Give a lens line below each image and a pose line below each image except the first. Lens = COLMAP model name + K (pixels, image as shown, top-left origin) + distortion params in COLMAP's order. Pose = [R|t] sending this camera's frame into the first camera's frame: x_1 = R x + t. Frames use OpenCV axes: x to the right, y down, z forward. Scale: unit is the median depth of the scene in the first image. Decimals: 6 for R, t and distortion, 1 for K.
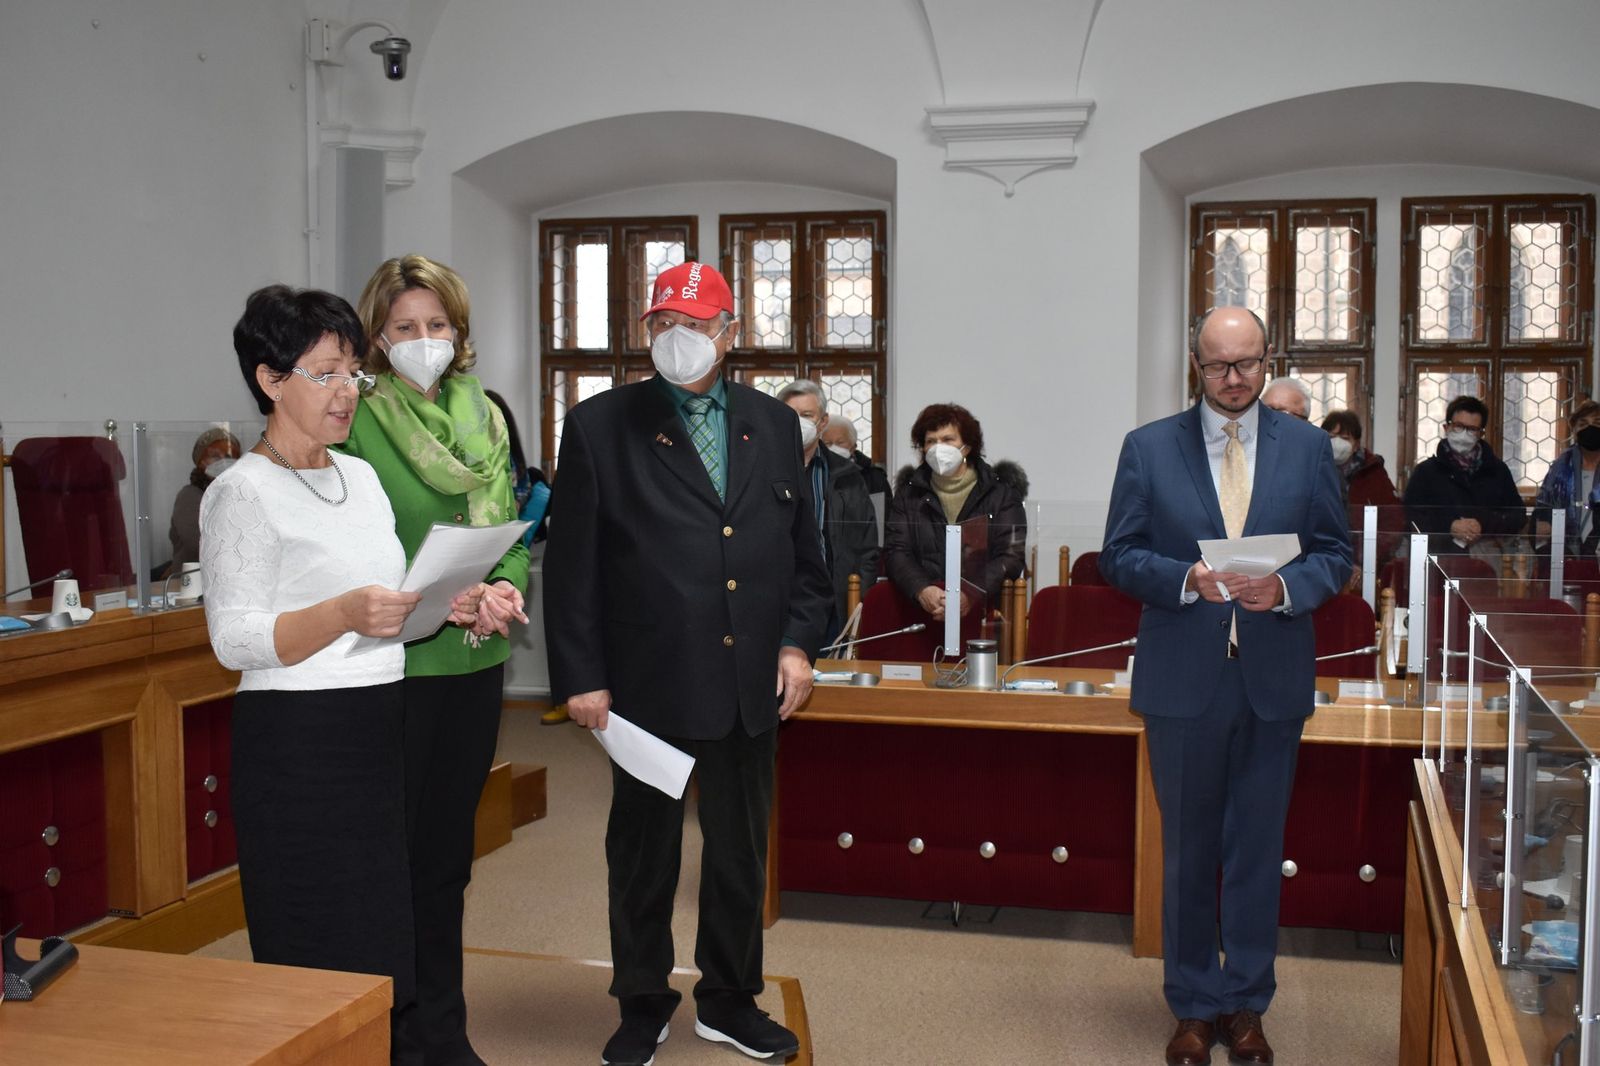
lens RADIAL K [[1842.5, 0, 800.0], [0, 1842.5, 533.0], [0, 0, 1]] dist [-0.030907, -0.018513]
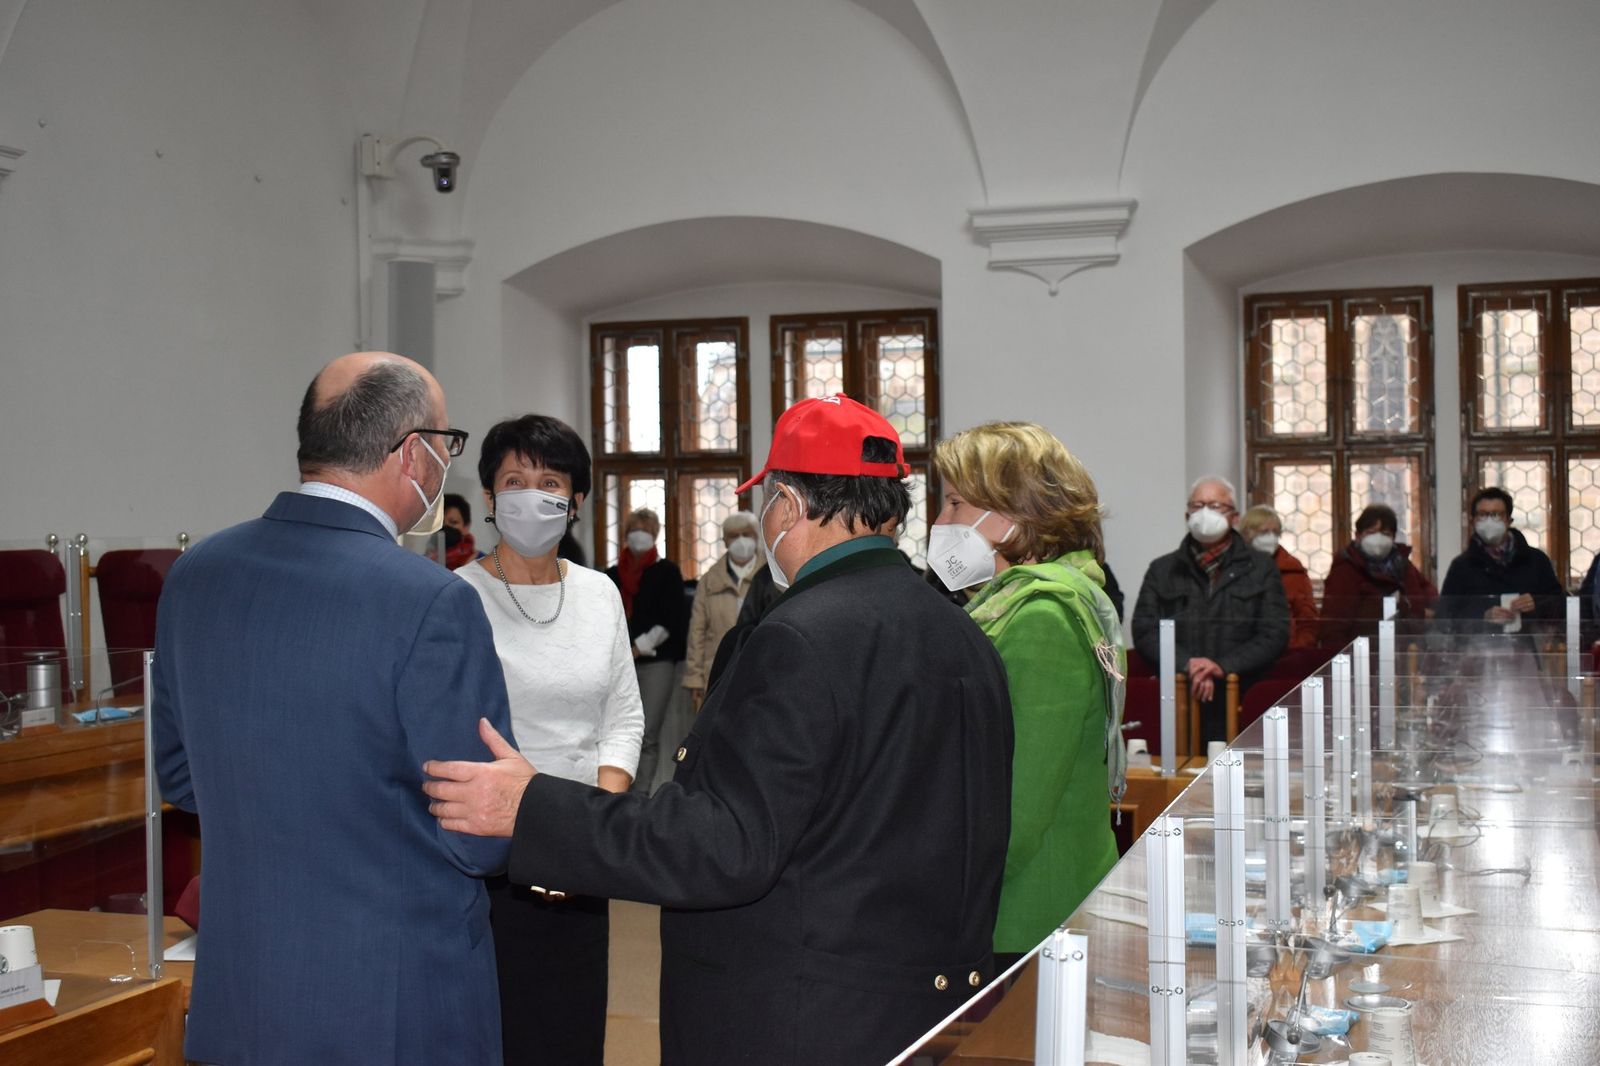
lens RADIAL K [[2187.3, 0, 800.0], [0, 2187.3, 533.0], [0, 0, 1]] dist [0.014487, 0.019268]
pose [[0.998479, -0.016269, -0.052676, 0.035538], [0.013399, 0.998430, -0.054391, 0.009203], [0.053478, 0.053602, 0.997129, -0.183505]]
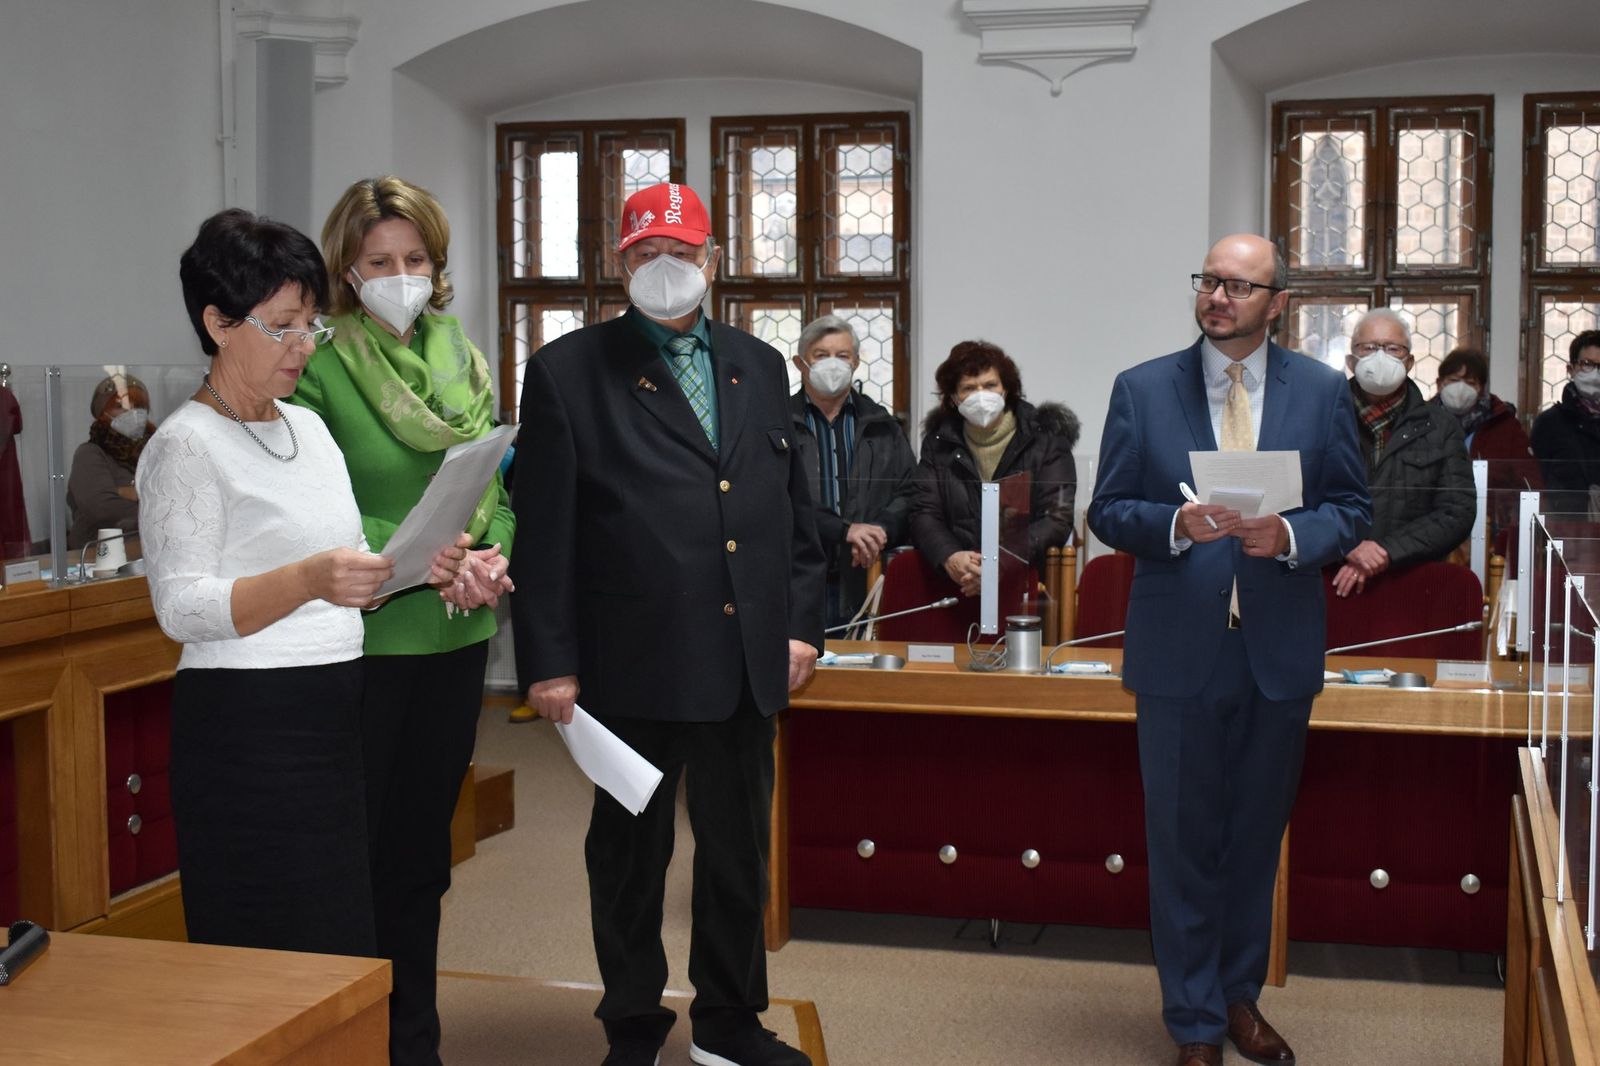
lens RADIAL K [[2266.8, 0, 800.0], [0, 2266.8, 533.0], [0, 0, 1]] dist [-0.006978, 0.007680]
pose [[0.999995, -0.003078, -0.000596, -0.003391], [0.003087, 0.999893, 0.014265, 0.002364], [0.000552, -0.014266, 0.999898, -0.039799]]
